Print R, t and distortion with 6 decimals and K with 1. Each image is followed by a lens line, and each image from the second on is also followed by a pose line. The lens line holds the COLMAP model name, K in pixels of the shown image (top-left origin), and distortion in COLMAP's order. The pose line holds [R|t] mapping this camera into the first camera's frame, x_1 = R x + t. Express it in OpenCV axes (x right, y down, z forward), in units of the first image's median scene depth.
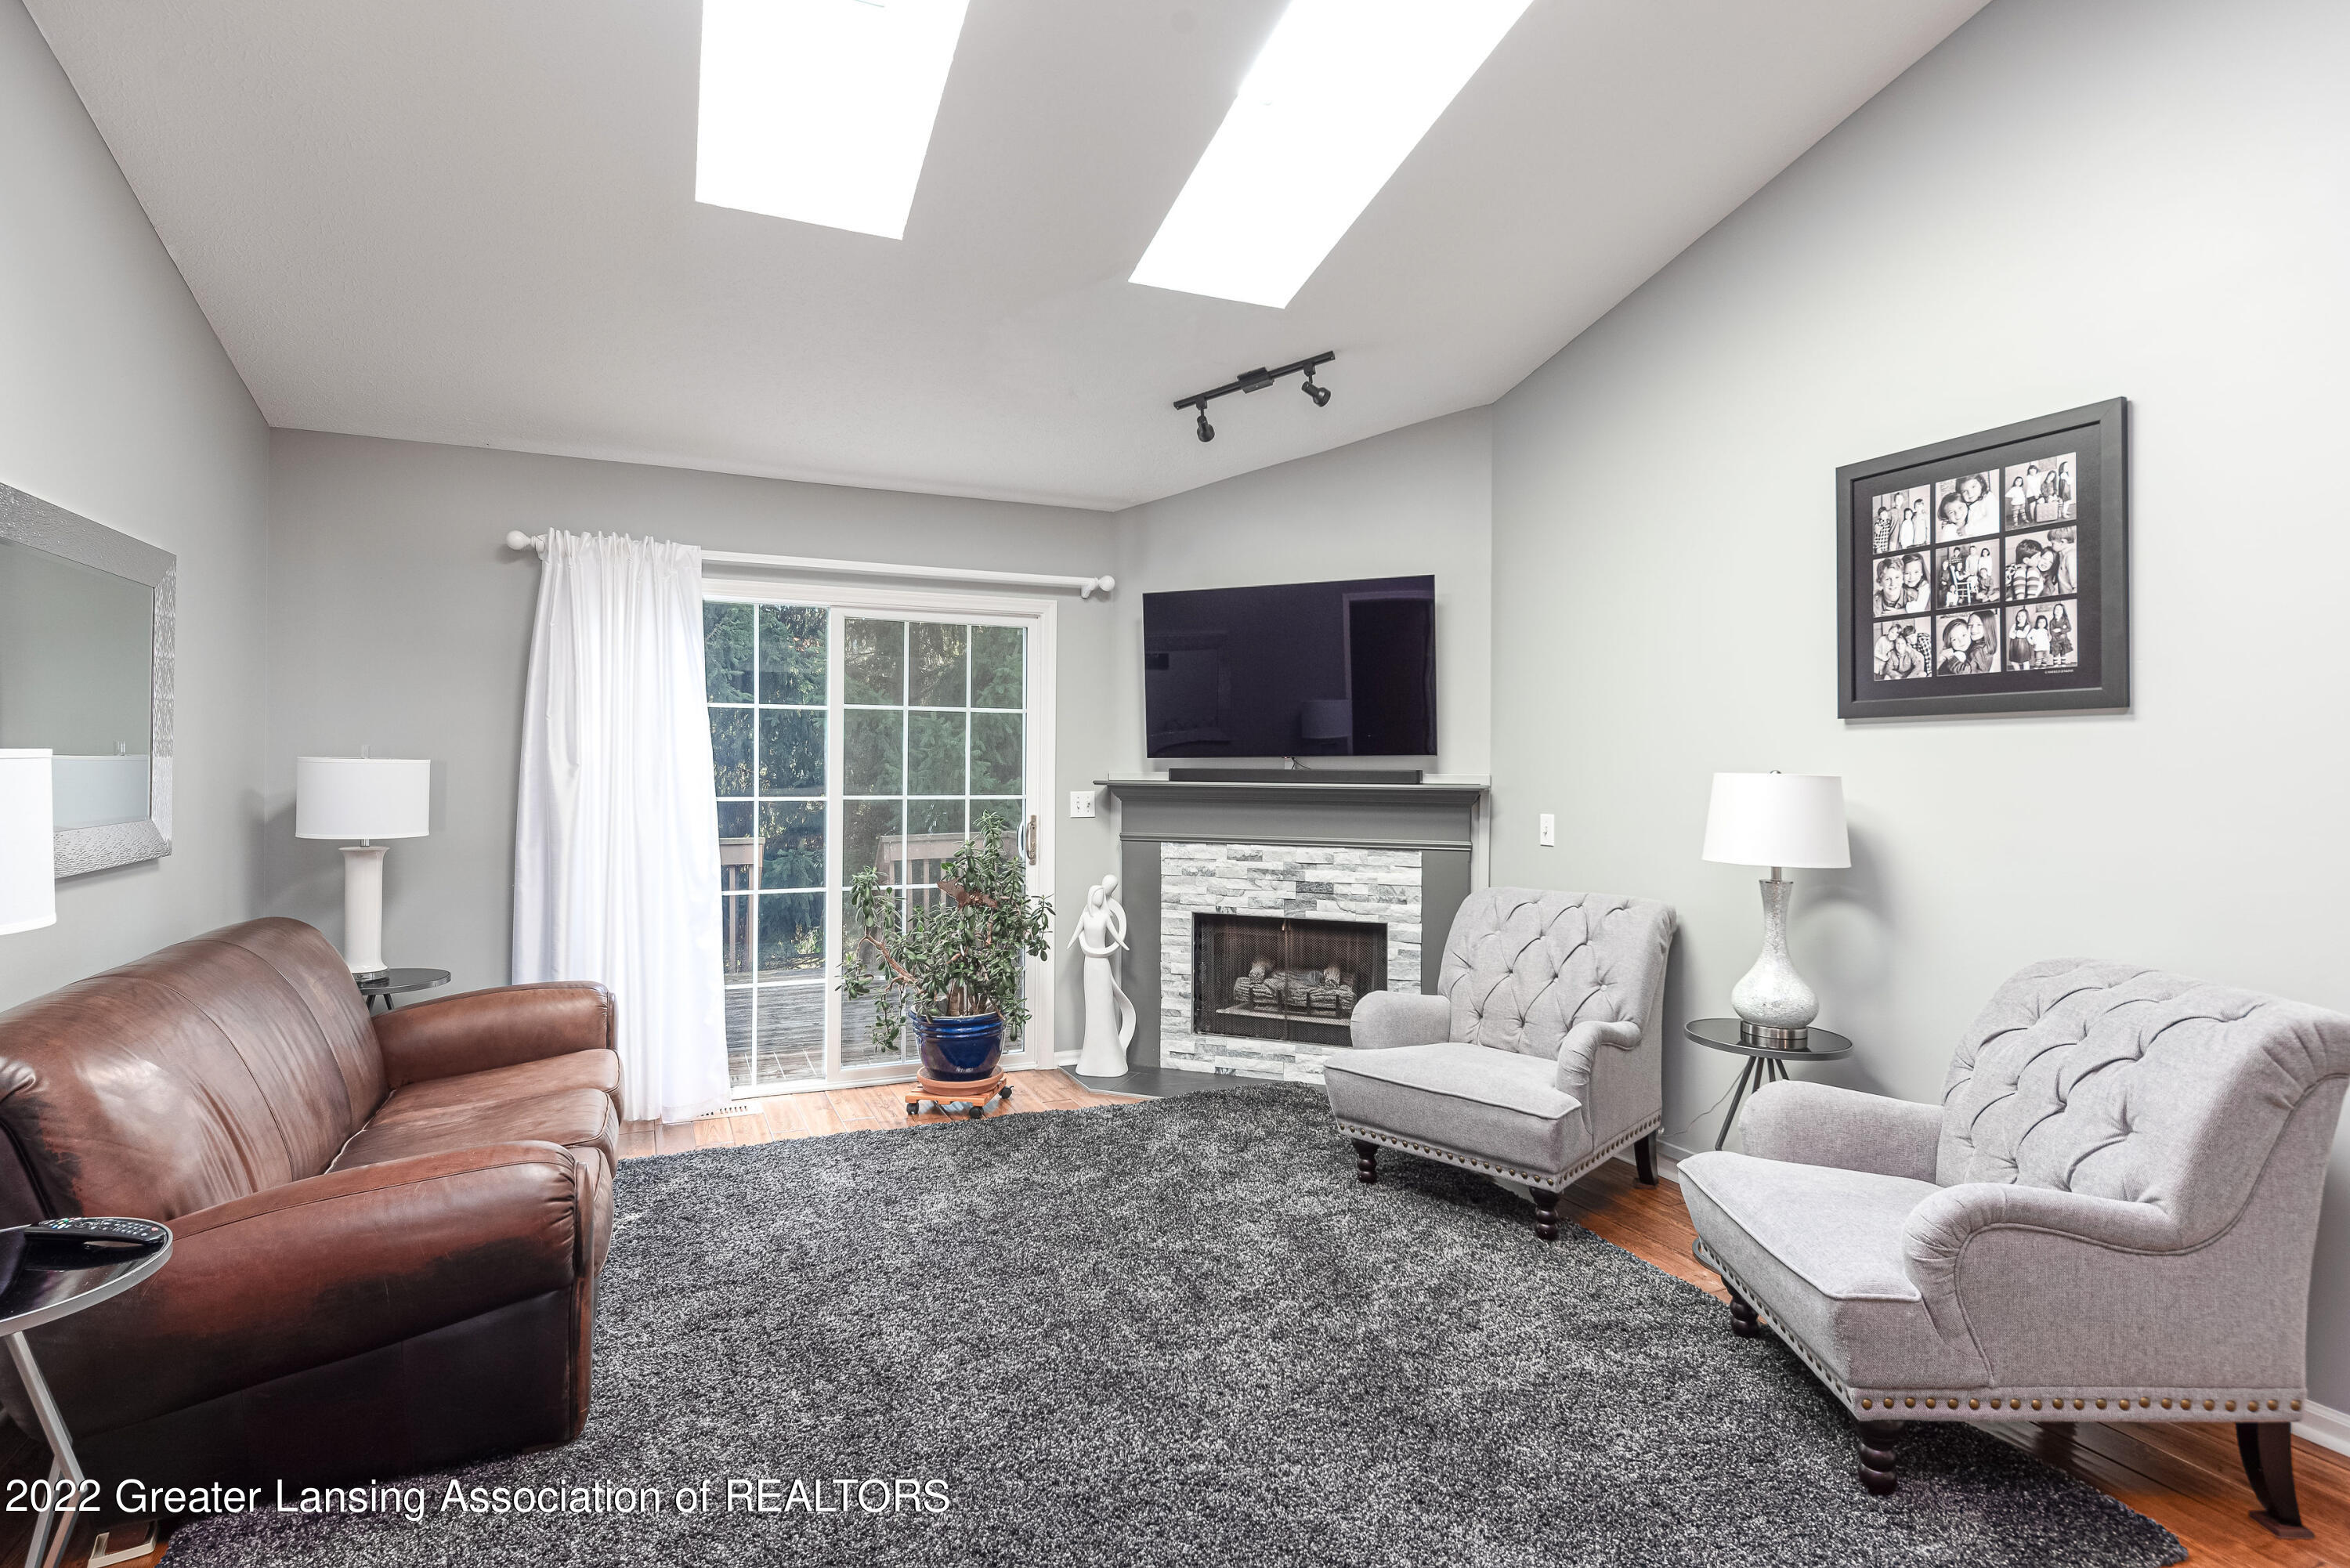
lens RADIAL K [[1199.5, 0, 1178.5], [0, 1199.5, 761.1], [0, 0, 1]] dist [-0.001829, -0.000153]
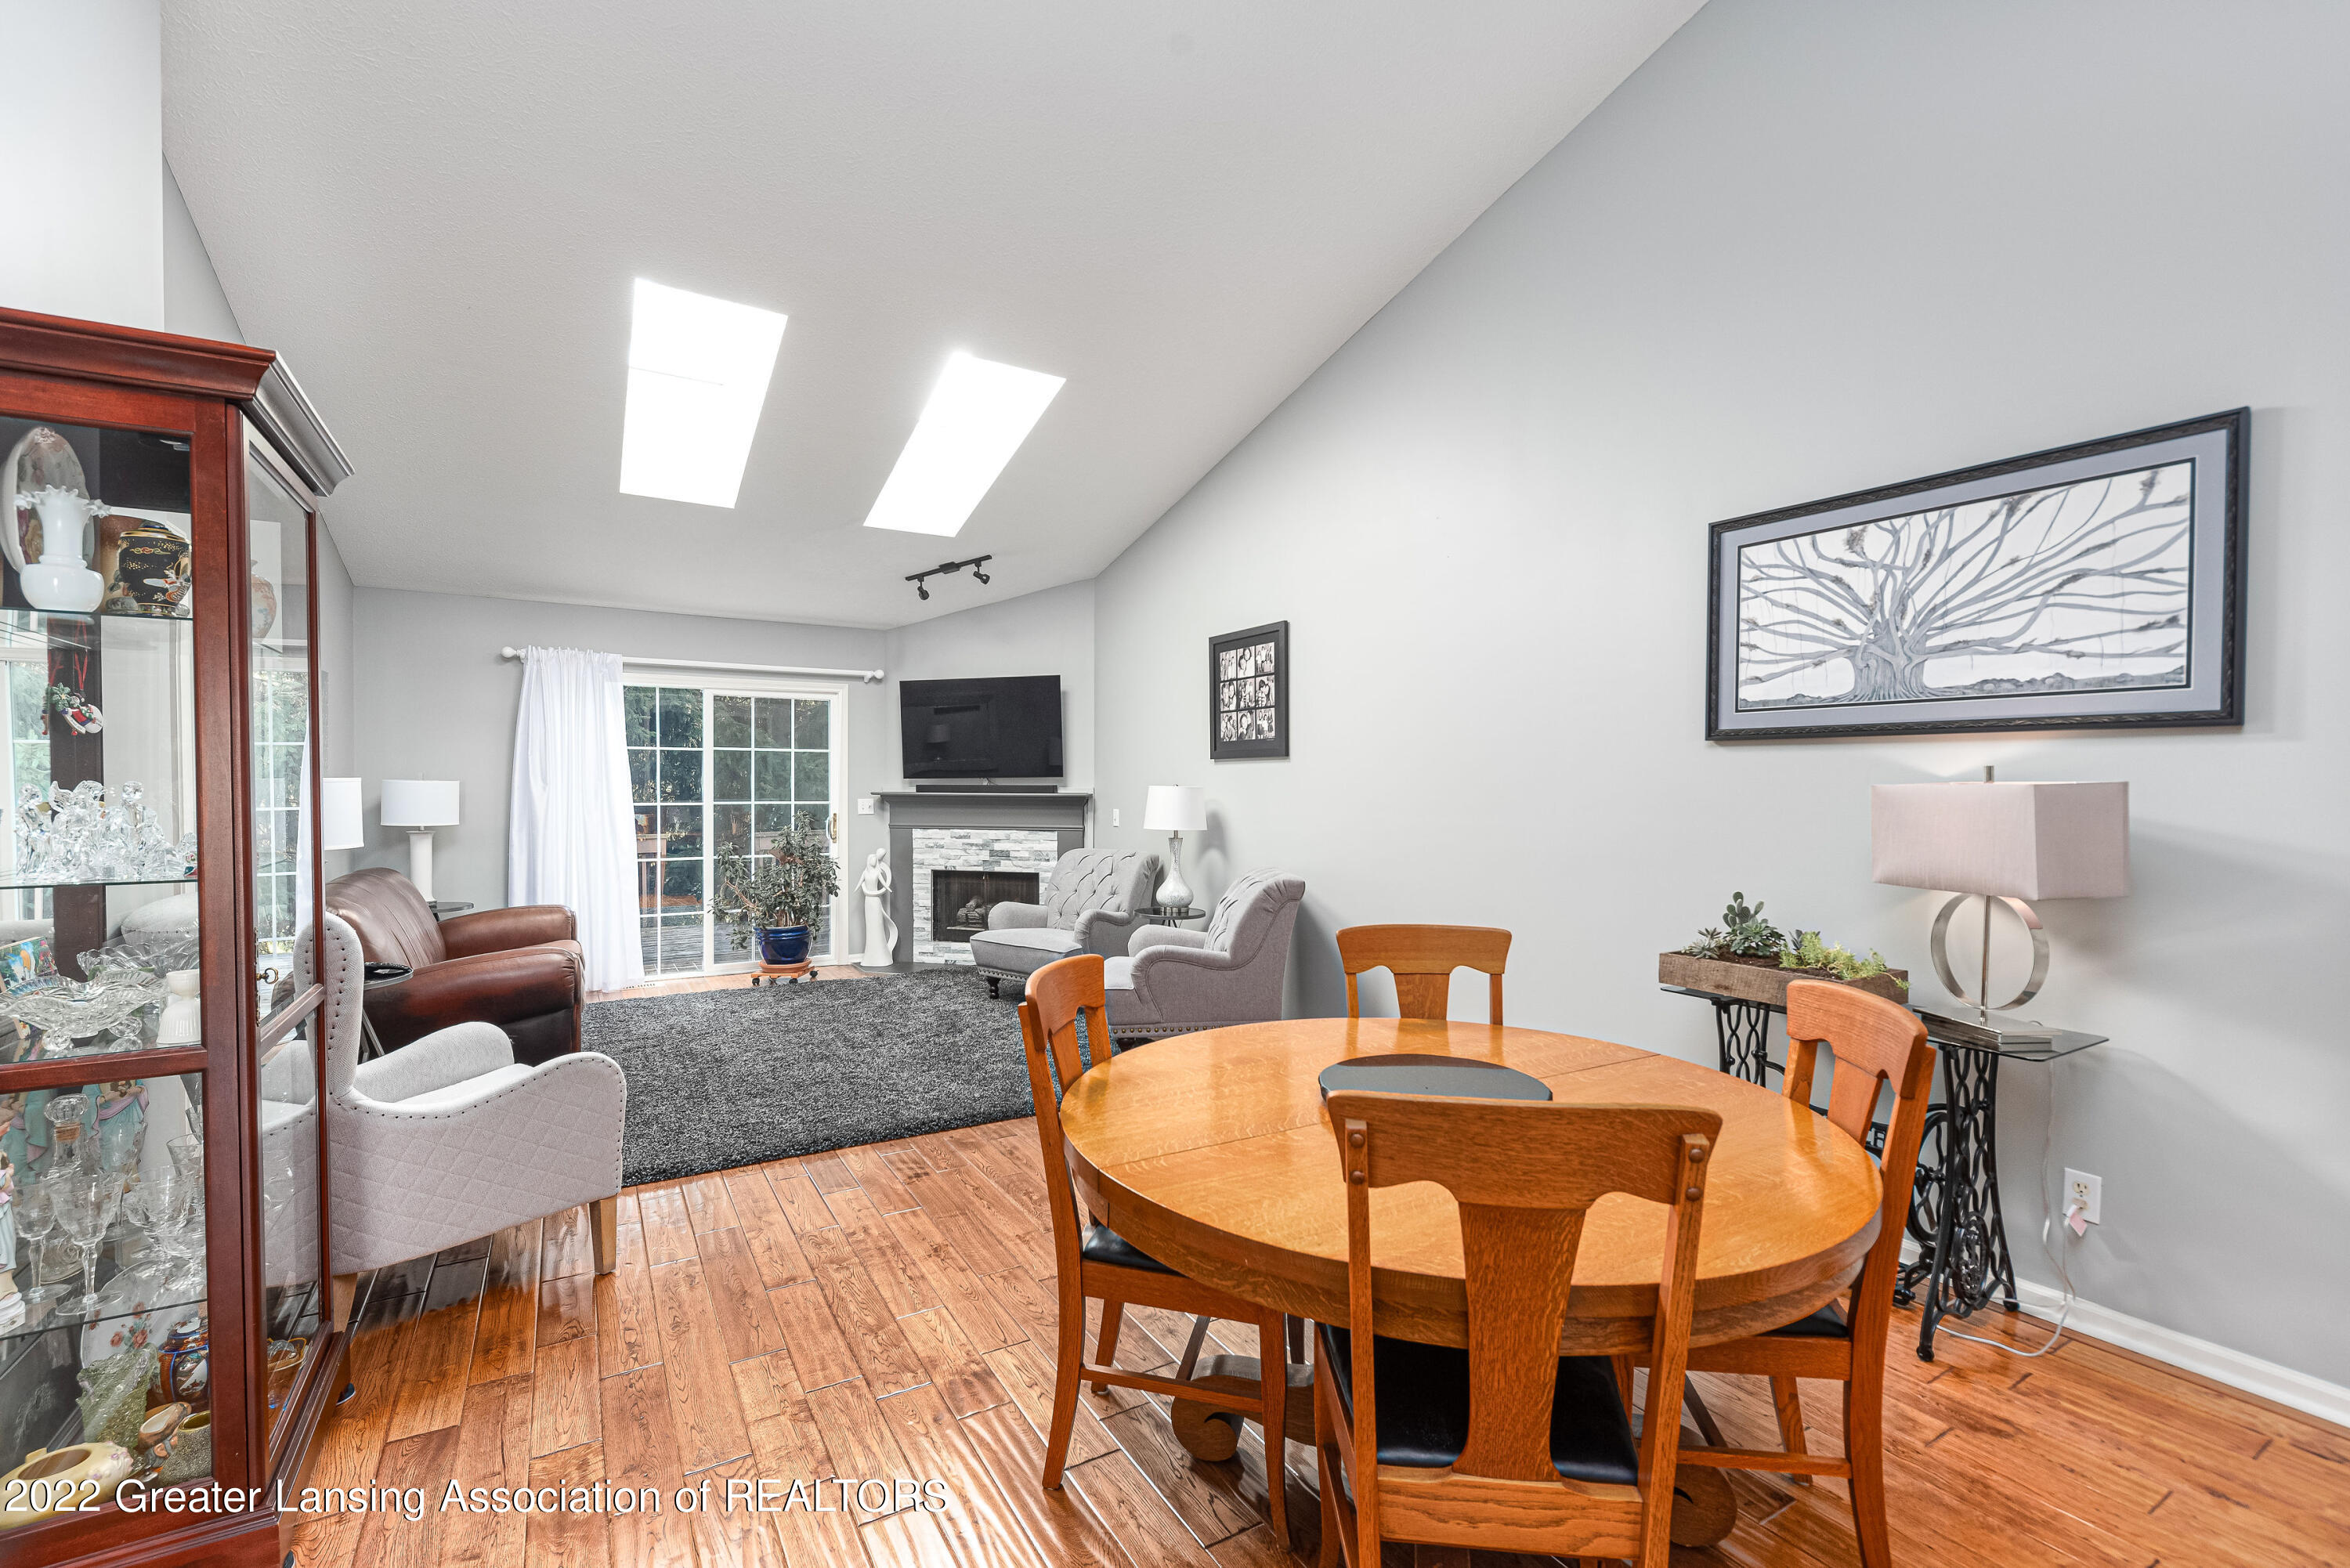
lens RADIAL K [[1025.1, 0, 1173.9], [0, 1025.1, 800.7], [0, 0, 1]] dist [0.004680, 0.000414]
pose [[0.992675, -0.003801, 0.120756, 0.201825], [0.001372, 0.999795, 0.020194, -0.000078], [-0.120808, -0.019880, 0.992477, -0.544123]]
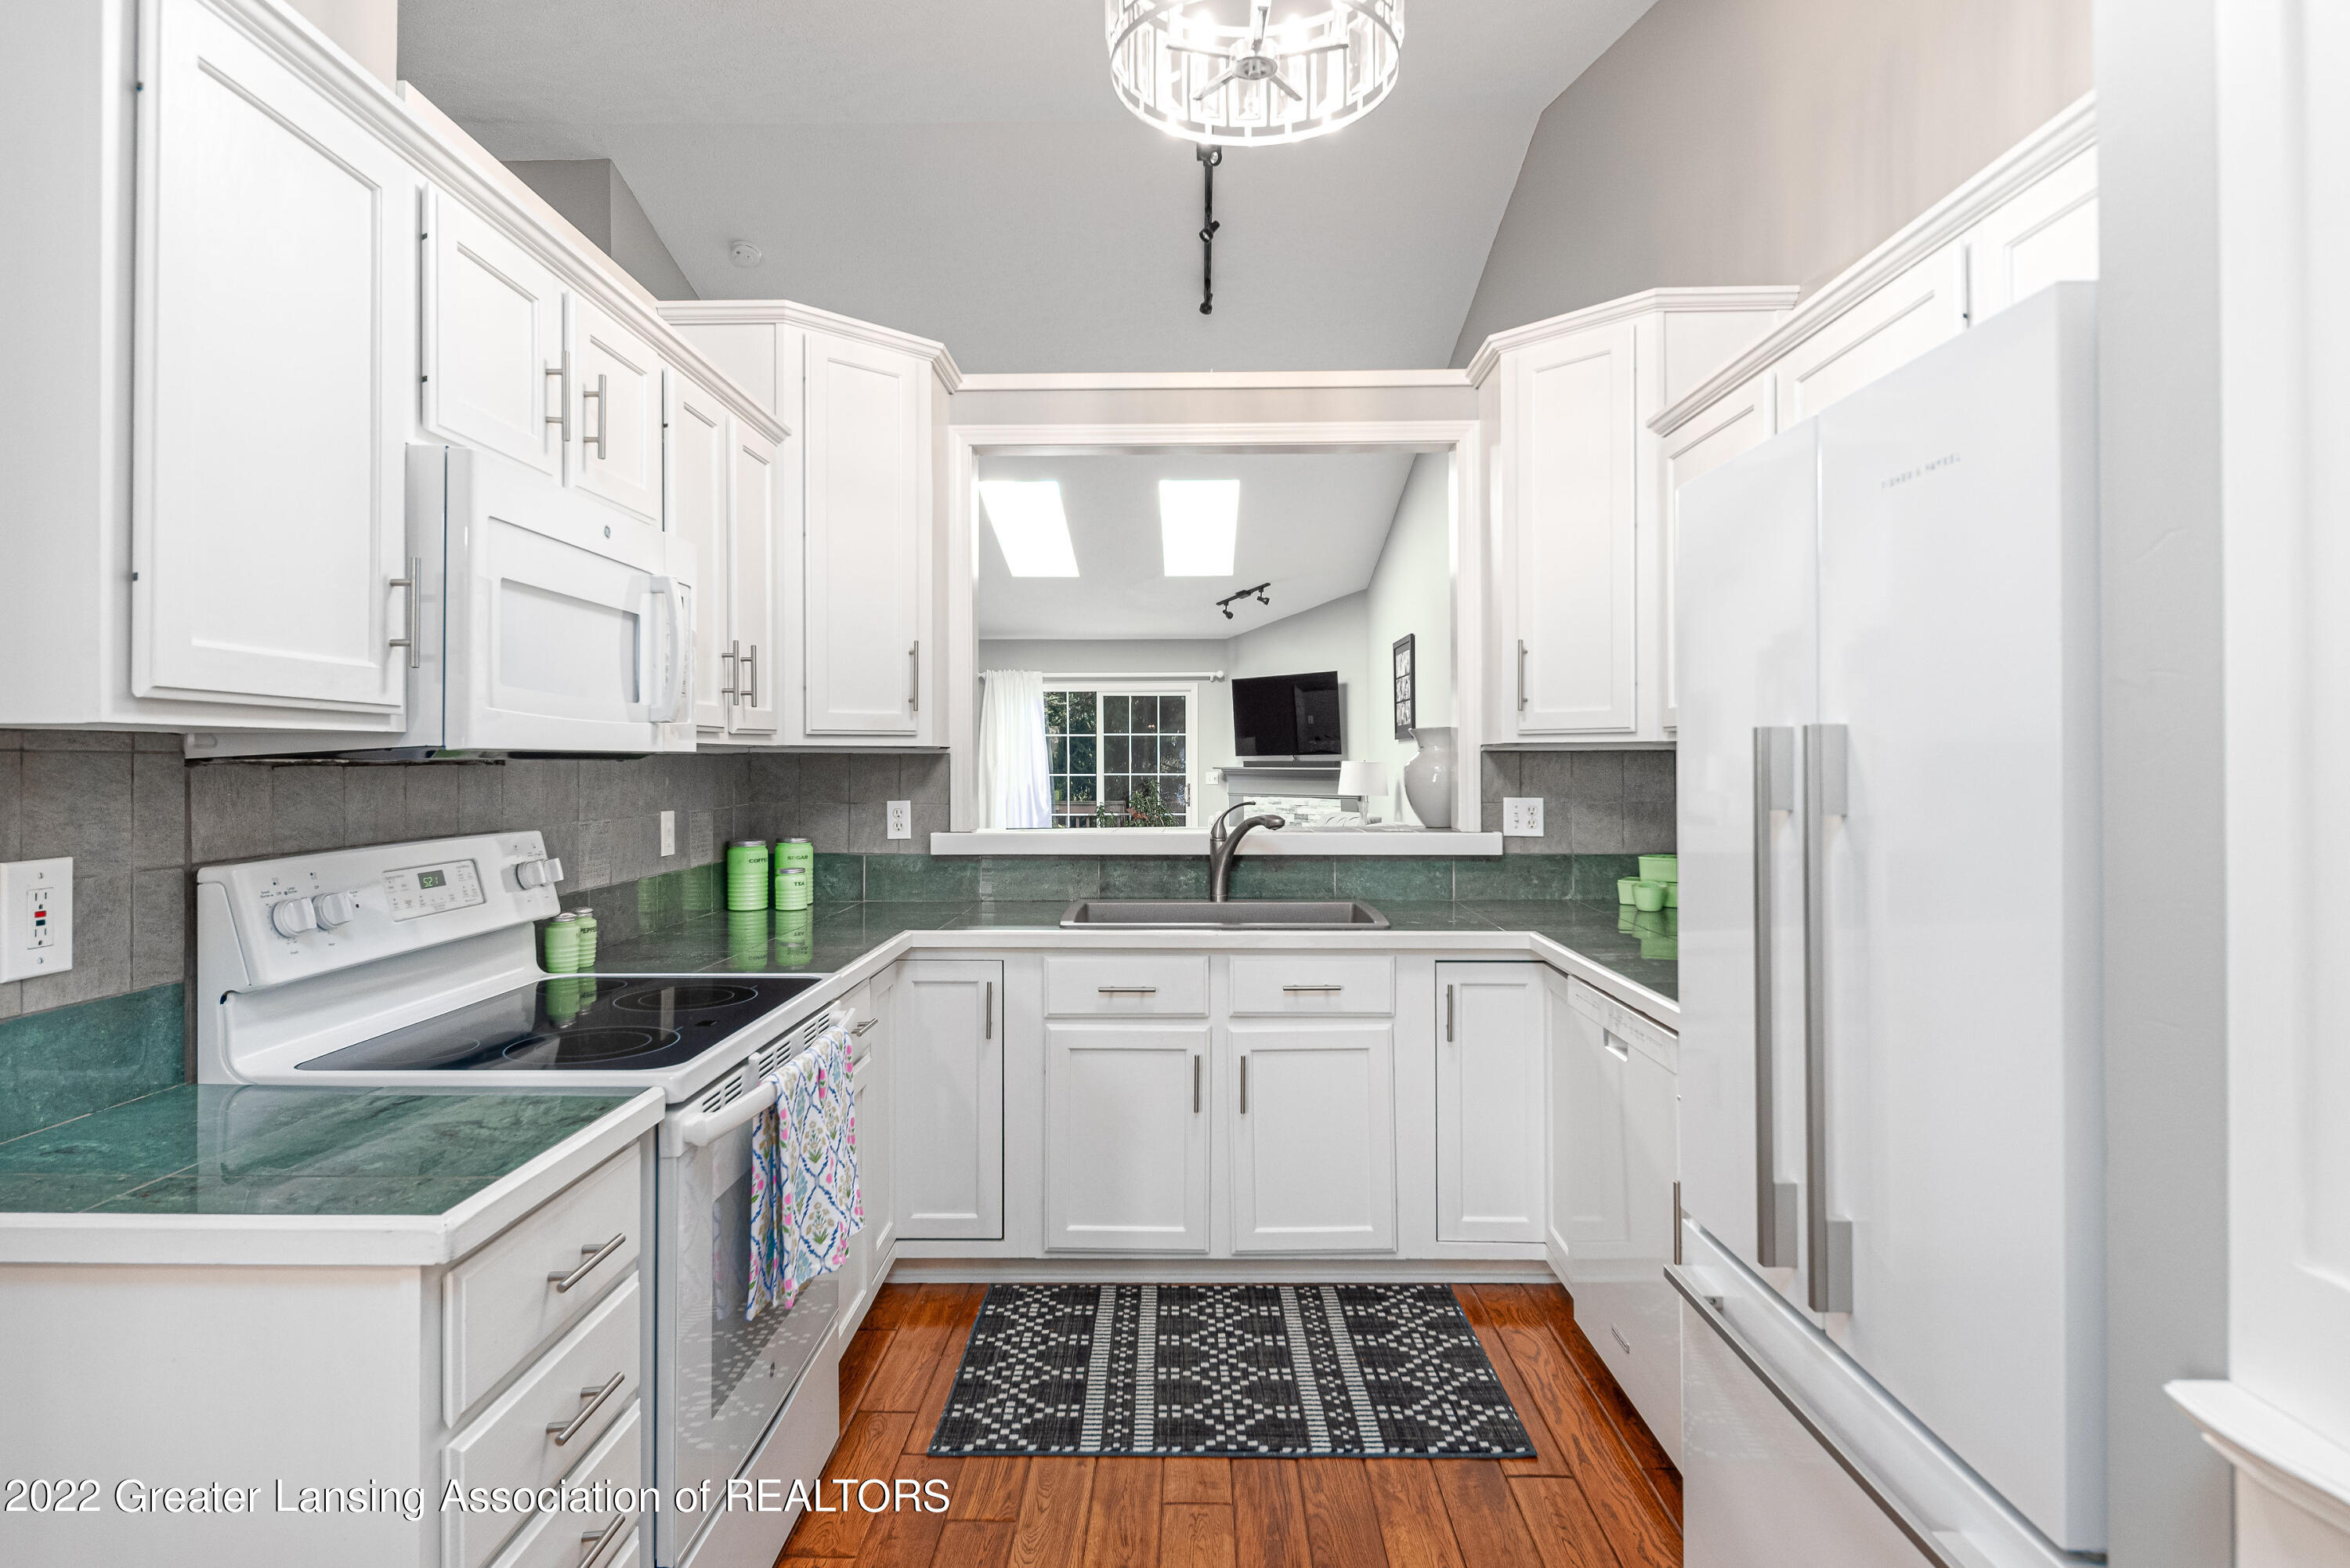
lens RADIAL K [[1268.5, 0, 1167.4], [0, 1268.5, 765.0], [0, 0, 1]] dist [-0.000603, -0.000001]
pose [[0.907592, -0.005594, -0.419817, 0.921917], [0.008563, 0.999950, 0.005189, 0.000602], [0.419767, -0.008304, 0.907594, -1.246623]]
